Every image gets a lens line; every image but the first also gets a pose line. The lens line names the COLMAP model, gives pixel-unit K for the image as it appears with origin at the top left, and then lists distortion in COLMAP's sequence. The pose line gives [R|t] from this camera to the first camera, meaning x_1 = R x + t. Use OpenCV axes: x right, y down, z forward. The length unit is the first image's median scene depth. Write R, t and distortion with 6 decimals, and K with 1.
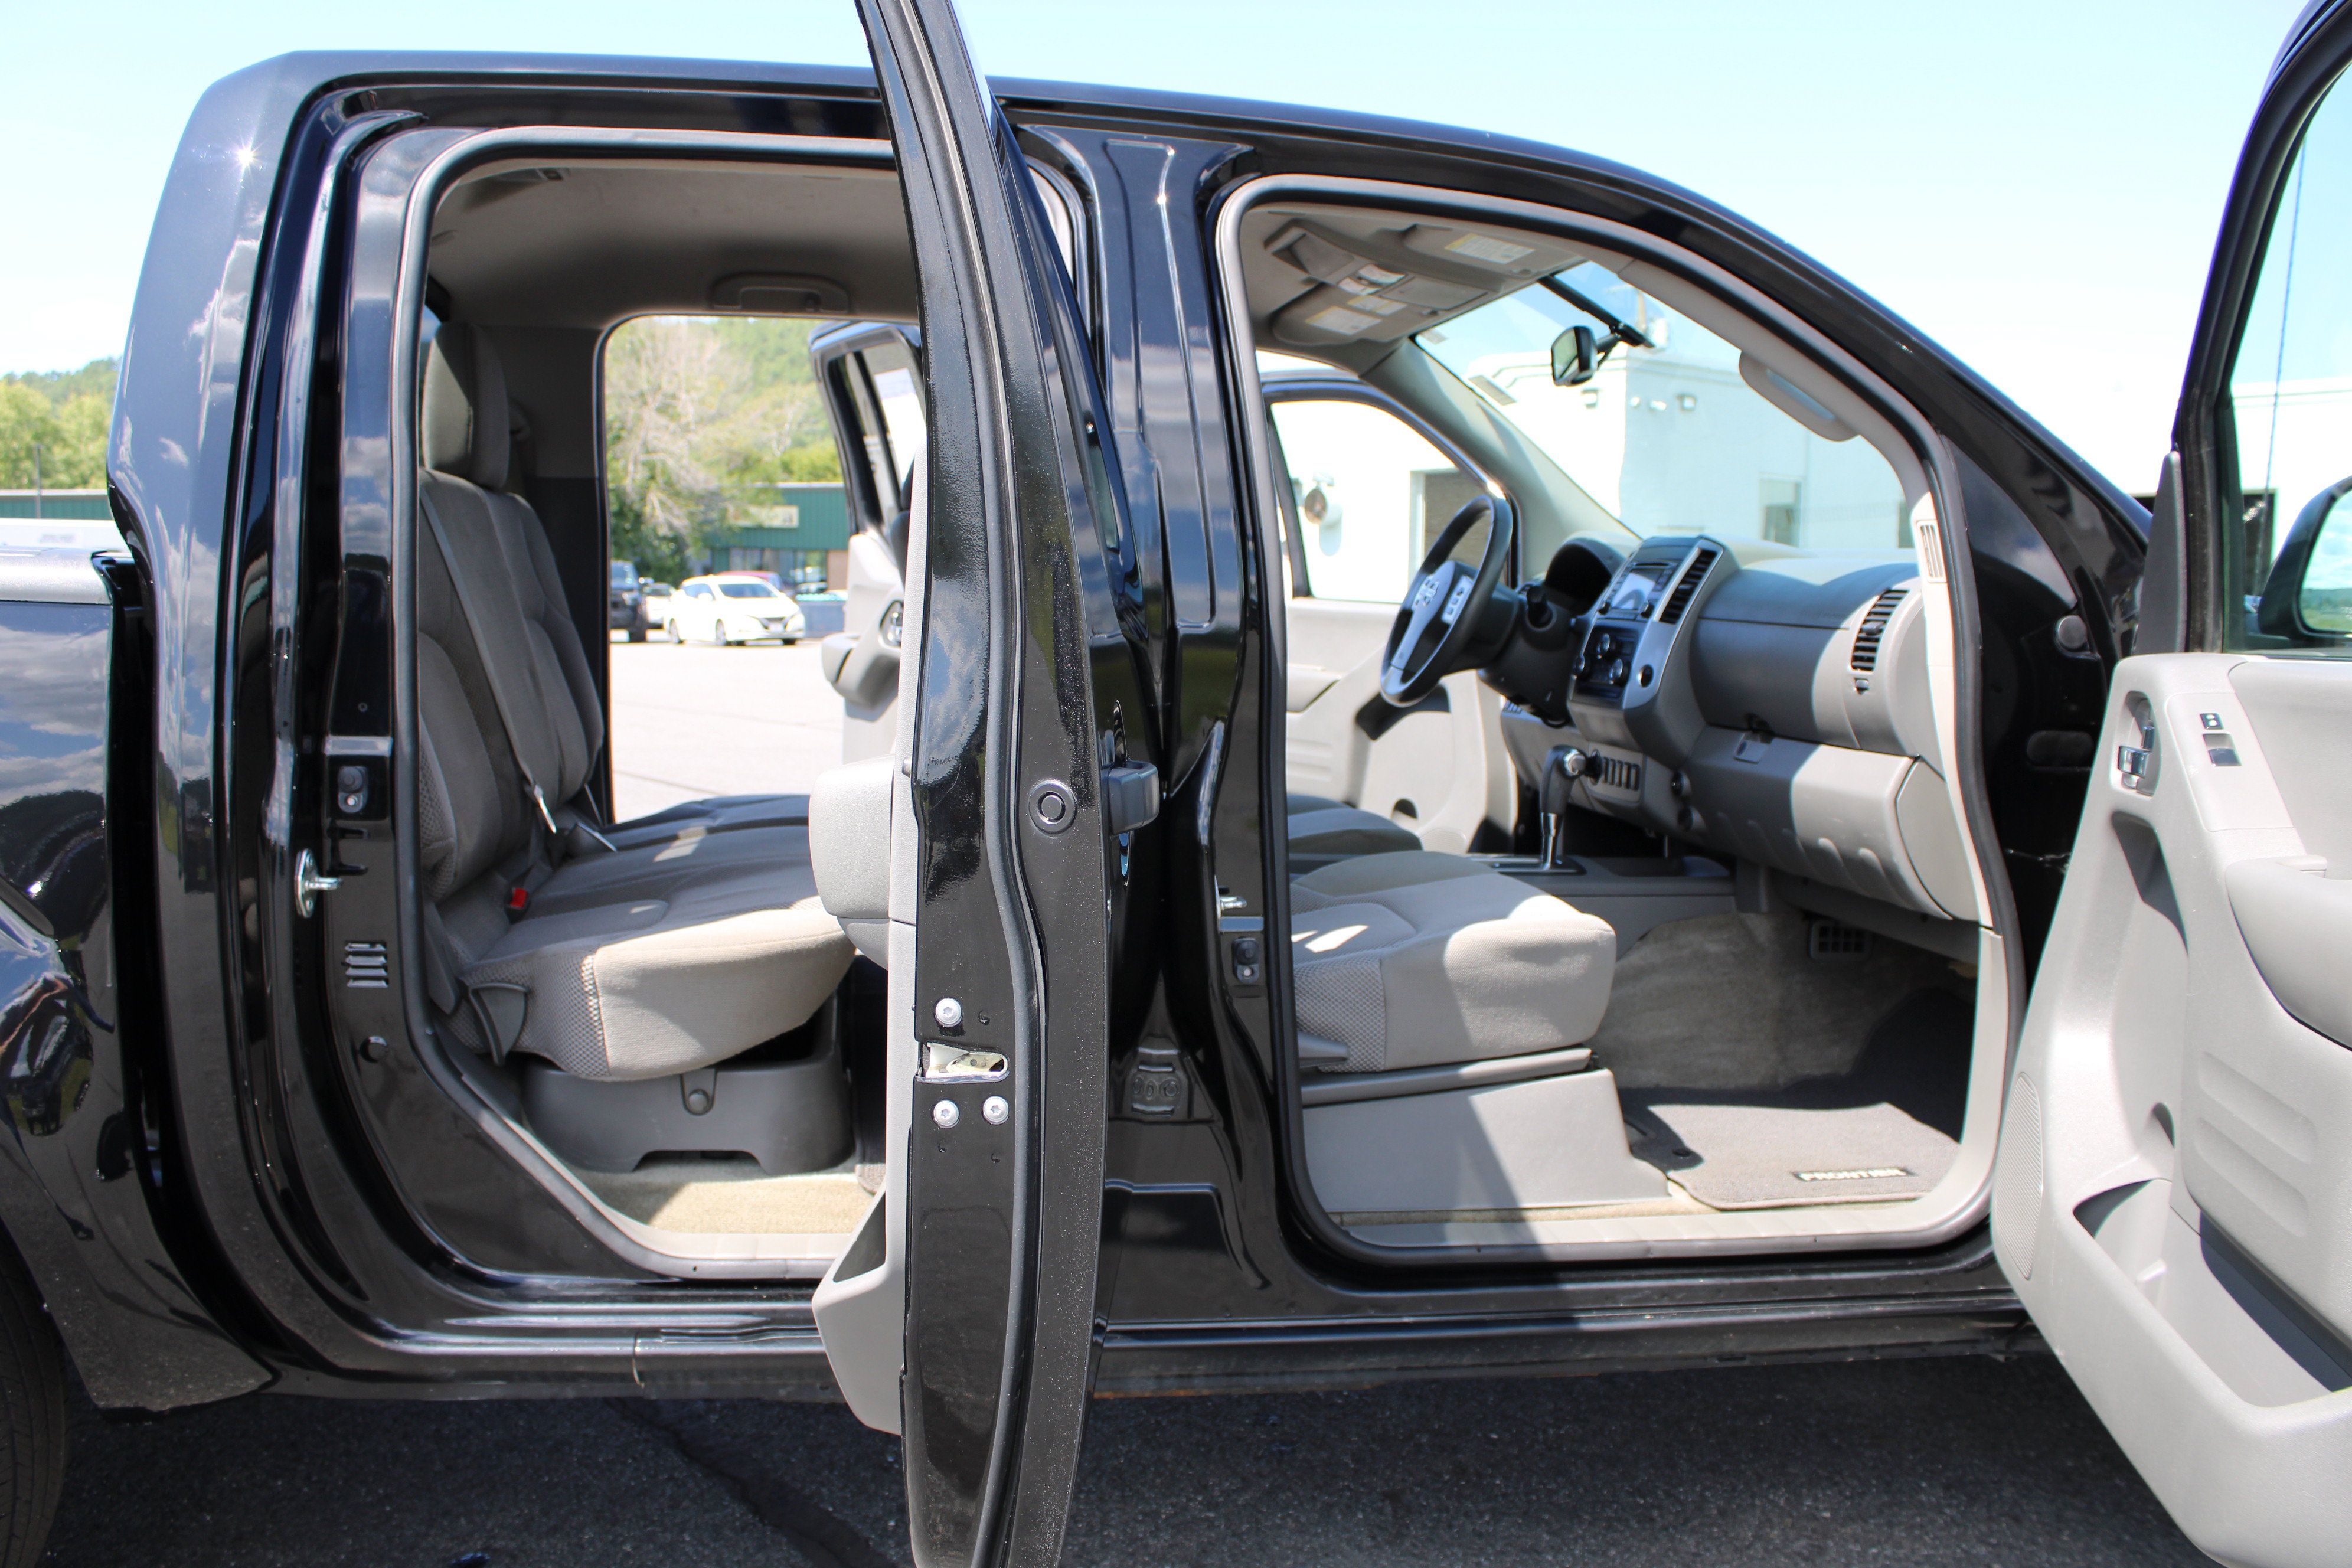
lens RADIAL K [[1987.2, 0, 1176.0], [0, 1987.2, 784.0], [0, 0, 1]] dist [-0.113471, -0.000063]
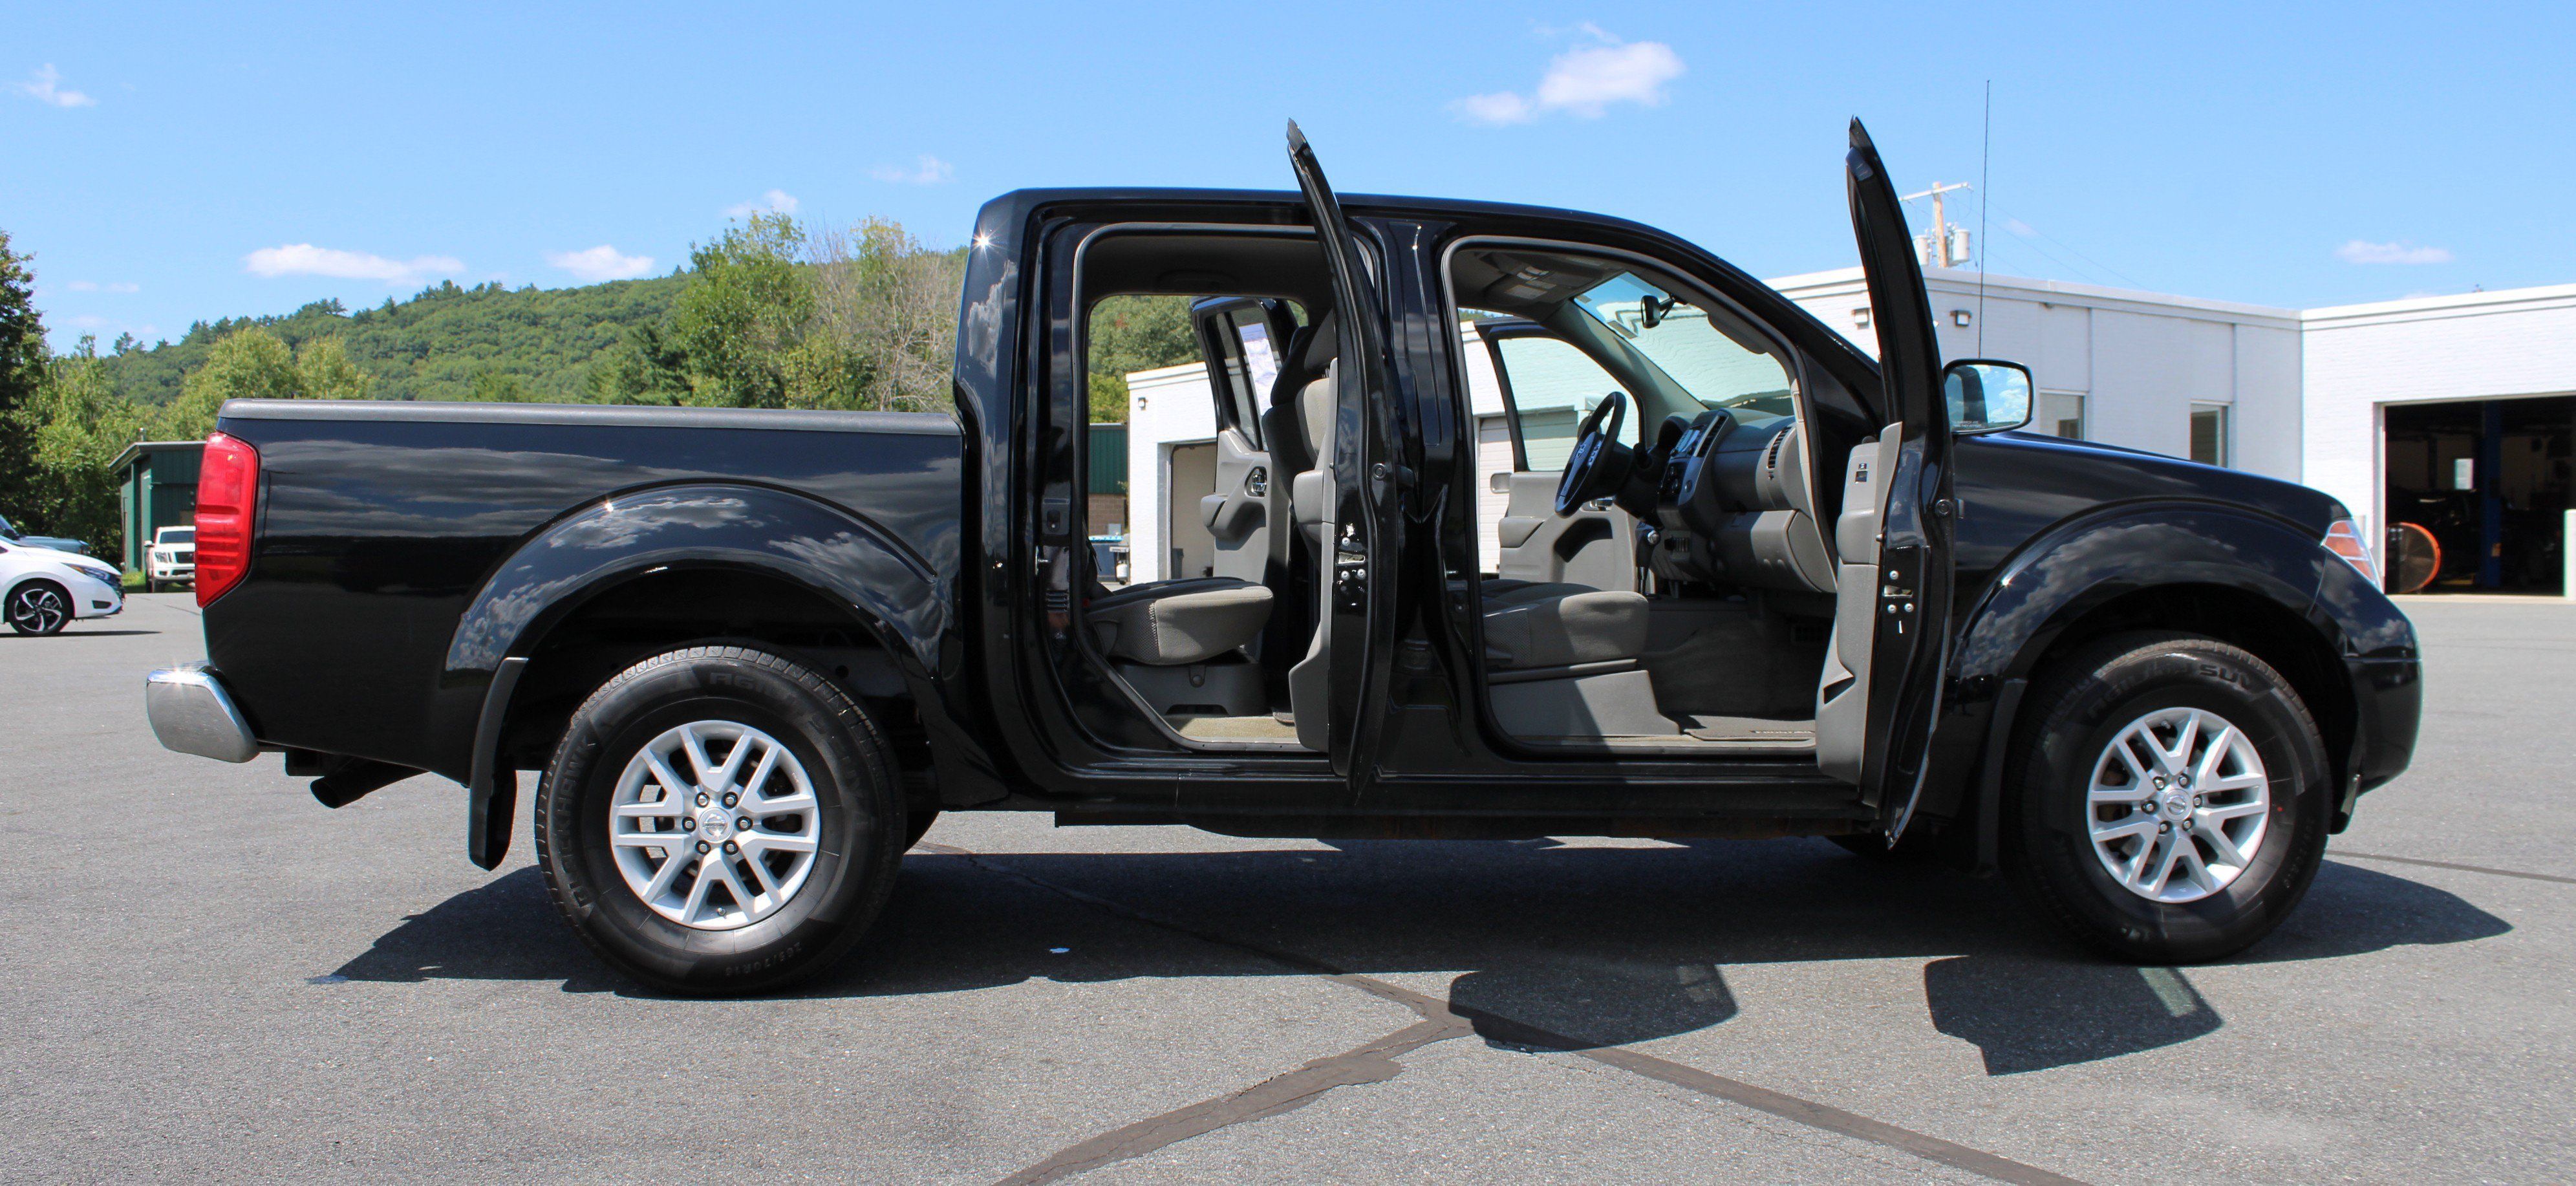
lens RADIAL K [[2496.9, 0, 1288.0], [0, 2496.9, 593.0], [0, 0, 1]] dist [-0.189046, 0.193233]
pose [[0.997456, -0.013719, -0.069949, 0.035488], [0.007707, 0.996307, -0.085511, 0.278874], [0.070864, 0.084754, 0.993879, -1.520714]]
